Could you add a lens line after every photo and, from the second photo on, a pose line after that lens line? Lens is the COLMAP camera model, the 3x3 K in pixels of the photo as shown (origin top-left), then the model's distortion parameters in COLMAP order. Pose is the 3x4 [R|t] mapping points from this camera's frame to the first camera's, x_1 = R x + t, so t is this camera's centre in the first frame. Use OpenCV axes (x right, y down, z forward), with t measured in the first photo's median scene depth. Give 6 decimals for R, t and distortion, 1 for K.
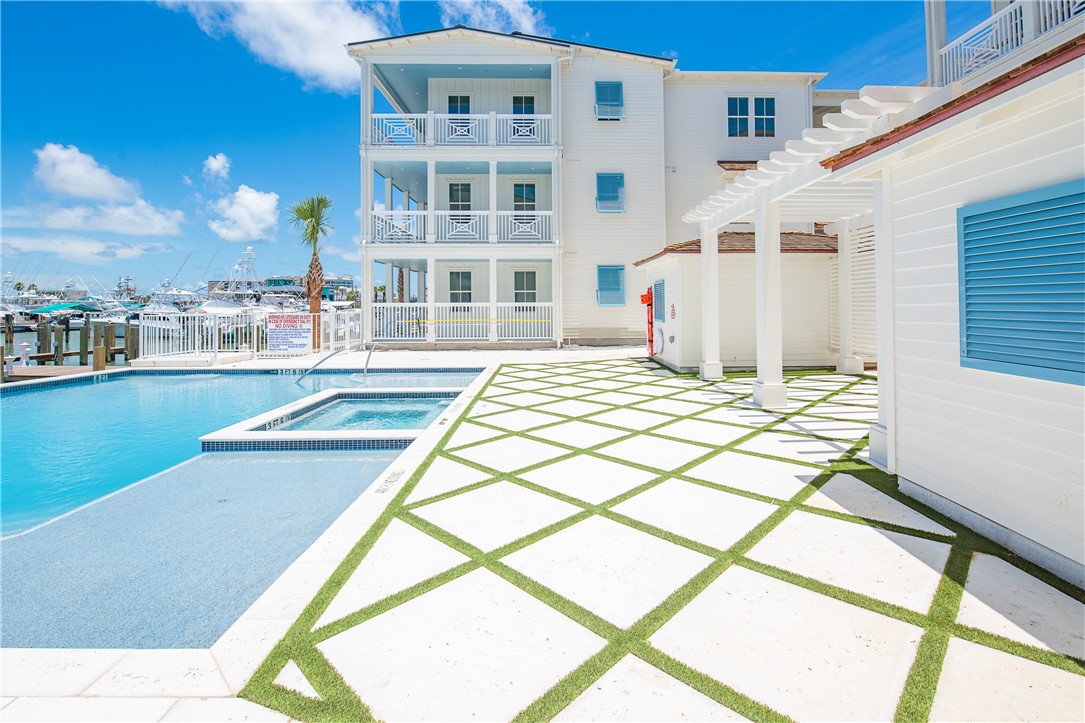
lens RADIAL K [[514.1, 0, 573.2], [0, 514.1, 297.8], [0, 0, 1]] dist [-0.009876, -0.000397]
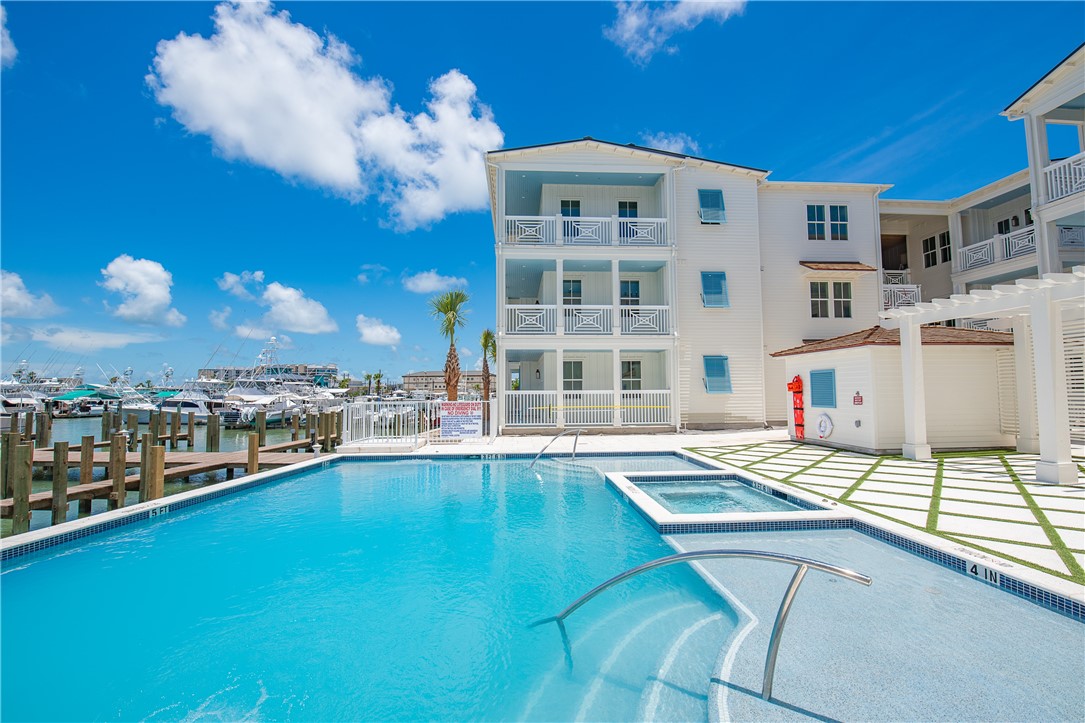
lens RADIAL K [[479.4, 0, 542.5], [0, 479.4, 361.5], [0, 0, 1]] dist [-0.011430, -0.000348]
pose [[0.999351, -0.000156, 0.036027, -0.330380], [0.001879, 0.998854, -0.047819, -0.002737], [-0.035978, 0.047856, 0.998206, 0.002754]]
